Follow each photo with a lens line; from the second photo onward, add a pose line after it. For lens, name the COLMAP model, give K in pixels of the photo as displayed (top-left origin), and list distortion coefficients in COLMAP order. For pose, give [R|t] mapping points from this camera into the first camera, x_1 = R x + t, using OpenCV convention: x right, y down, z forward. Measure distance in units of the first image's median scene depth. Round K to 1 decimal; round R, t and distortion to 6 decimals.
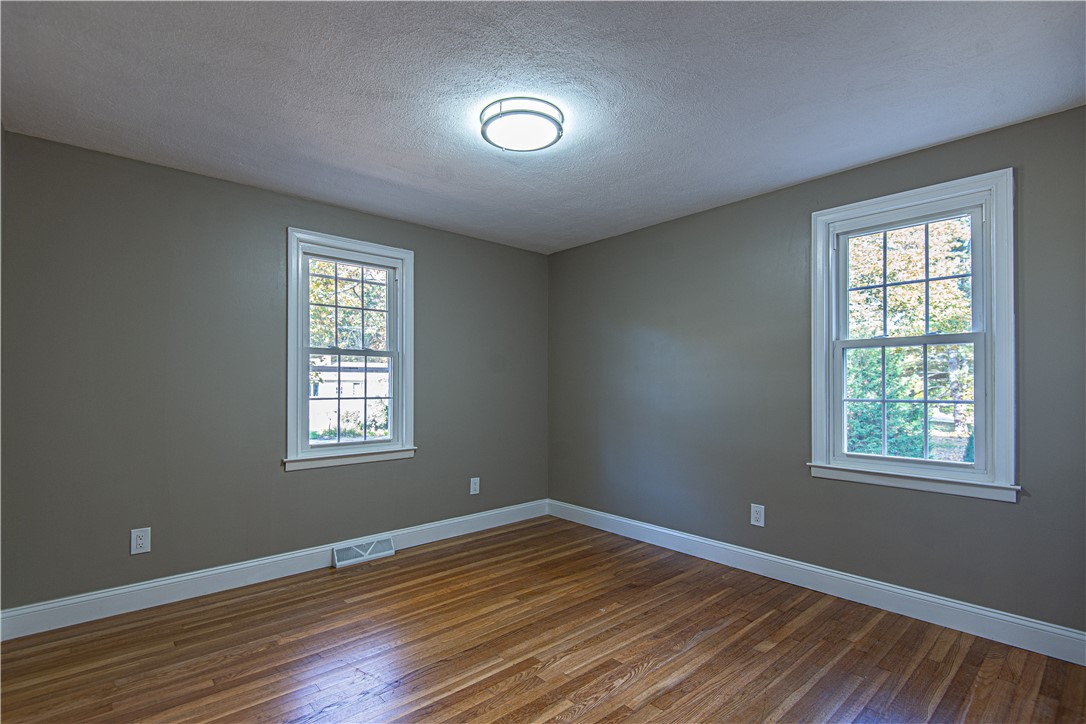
lens RADIAL K [[511.2, 0, 539.9], [0, 511.2, 380.5], [0, 0, 1]] dist [0.001776, -0.000390]
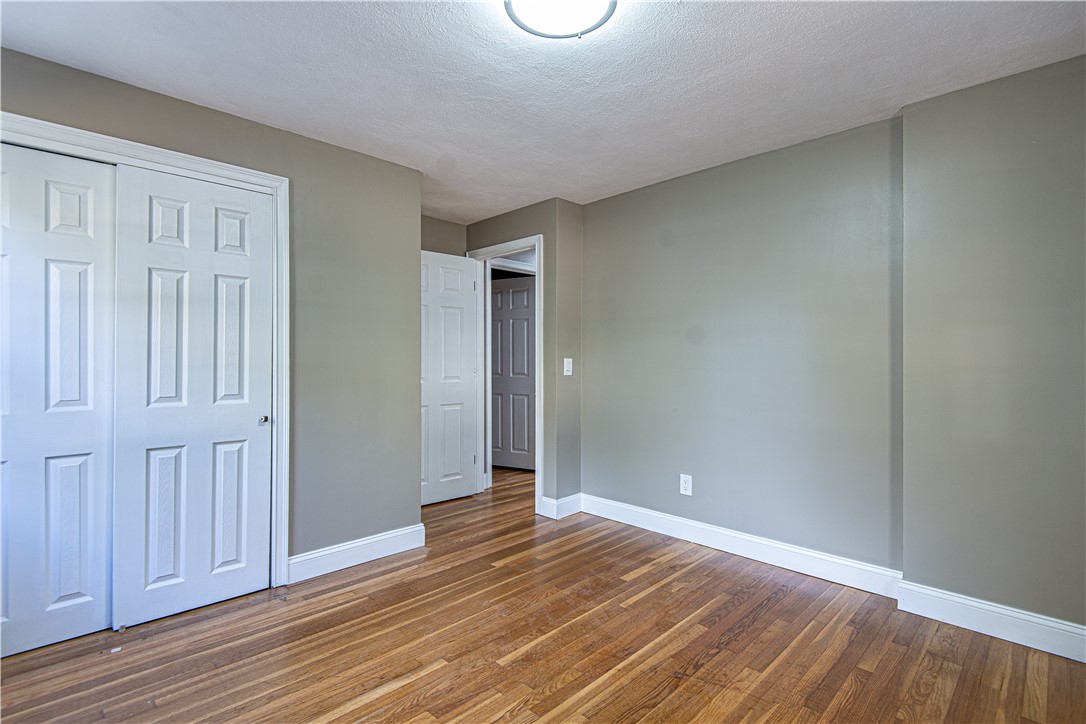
lens RADIAL K [[511.2, 0, 539.9], [0, 511.2, 380.5], [0, 0, 1]] dist [0.001776, -0.000390]
pose [[-0.998477, -0.000415, -0.055164, 0.031469], [-0.000524, 0.999998, 0.001975, 0.038989], [0.055163, 0.002001, -0.998475, 1.903495]]
